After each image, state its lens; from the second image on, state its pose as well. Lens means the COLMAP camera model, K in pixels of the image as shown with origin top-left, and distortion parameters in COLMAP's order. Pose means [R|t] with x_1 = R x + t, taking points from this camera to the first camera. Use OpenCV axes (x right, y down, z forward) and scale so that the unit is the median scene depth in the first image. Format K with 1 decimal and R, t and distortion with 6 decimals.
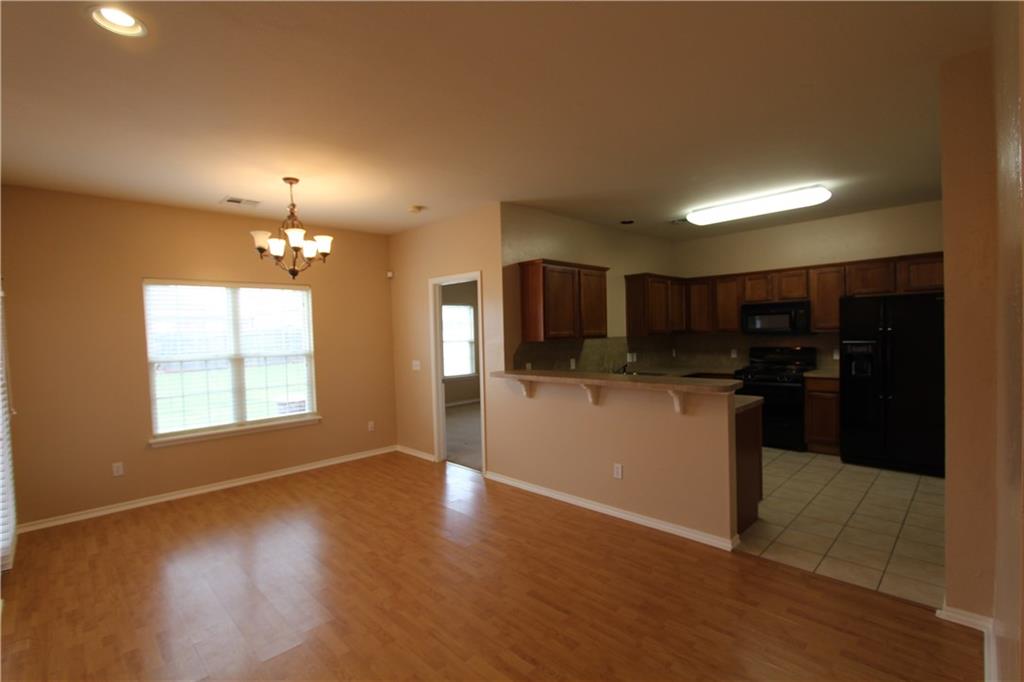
lens RADIAL K [[472.1, 0, 516.9], [0, 472.1, 345.5], [0, 0, 1]] dist [-0.018745, 0.003277]
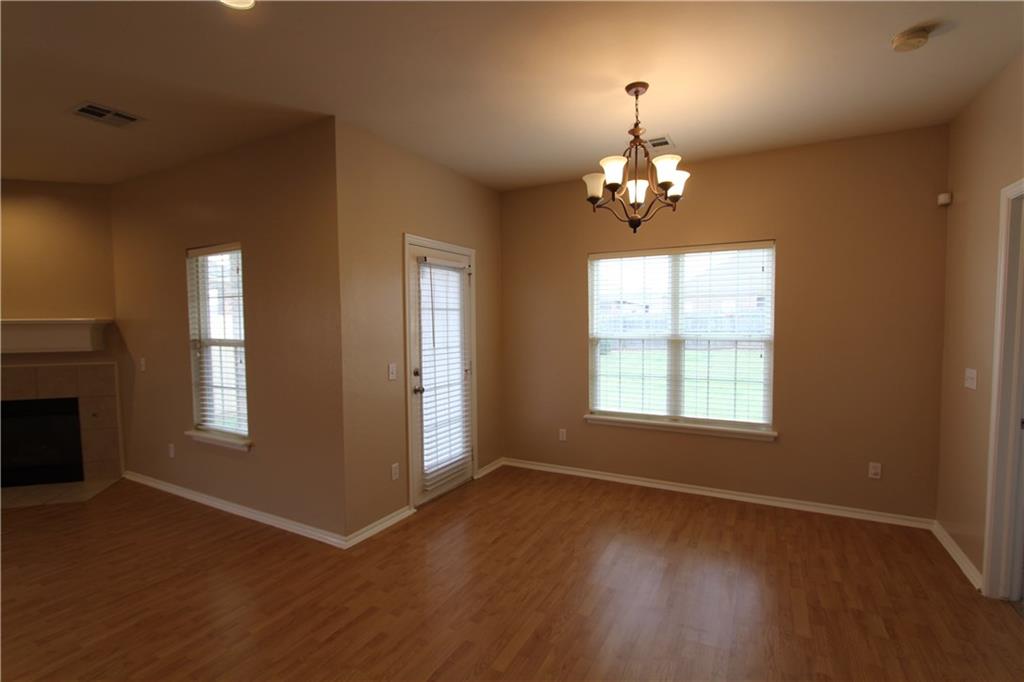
lens RADIAL K [[472.1, 0, 515.3], [0, 472.1, 349.2], [0, 0, 1]] dist [-0.018745, 0.003277]
pose [[0.286517, 0.081937, -0.954565, 0.115176], [-0.028155, 0.996626, 0.077096, -0.012291], [0.957661, 0.004786, 0.287857, 0.457661]]
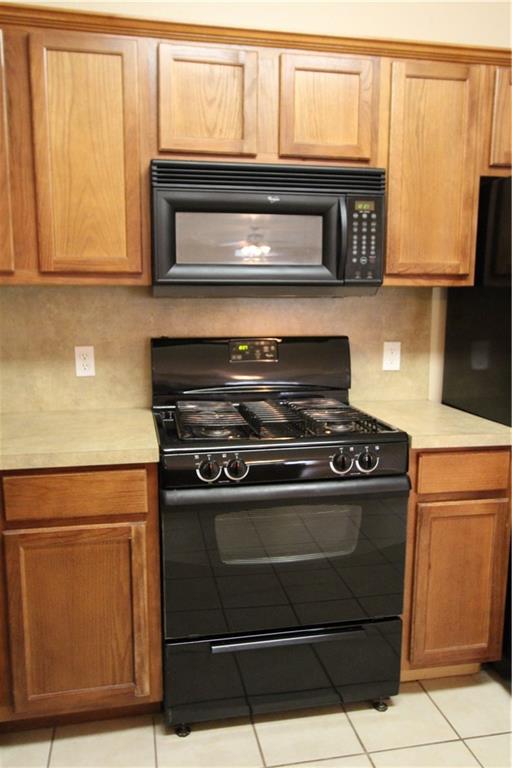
lens RADIAL K [[609.7, 0, 252.1], [0, 609.7, 389.0], [0, 0, 1]] dist [-0.005402, 0.011105]
pose [[0.554977, -0.093763, 0.826564, 0.282582], [0.002391, 0.993803, 0.111129, -0.006792], [-0.831862, -0.059698, 0.551762, 0.912947]]
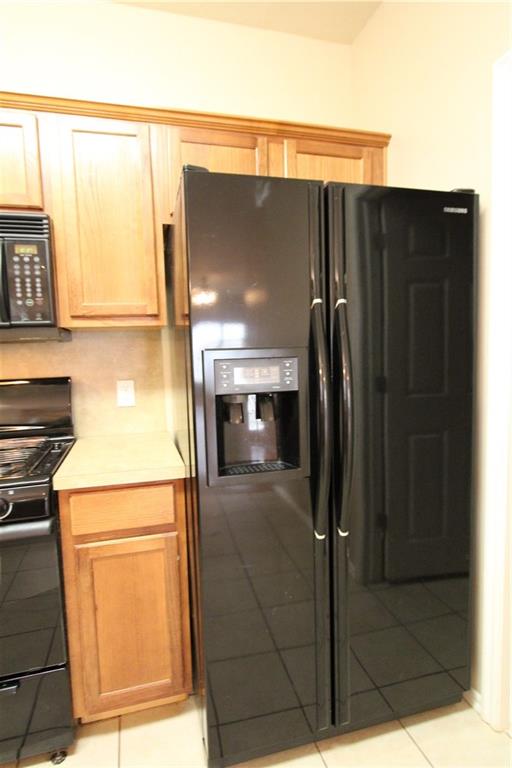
lens RADIAL K [[429.2, 0, 253.3], [0, 429.2, 387.2], [0, 0, 1]] dist [-0.012834, 0.001488]
pose [[0.481935, -0.063664, 0.873891, 0.474669], [0.039825, 0.997918, 0.050737, 0.001632], [-0.875302, 0.010351, 0.483466, 0.812829]]
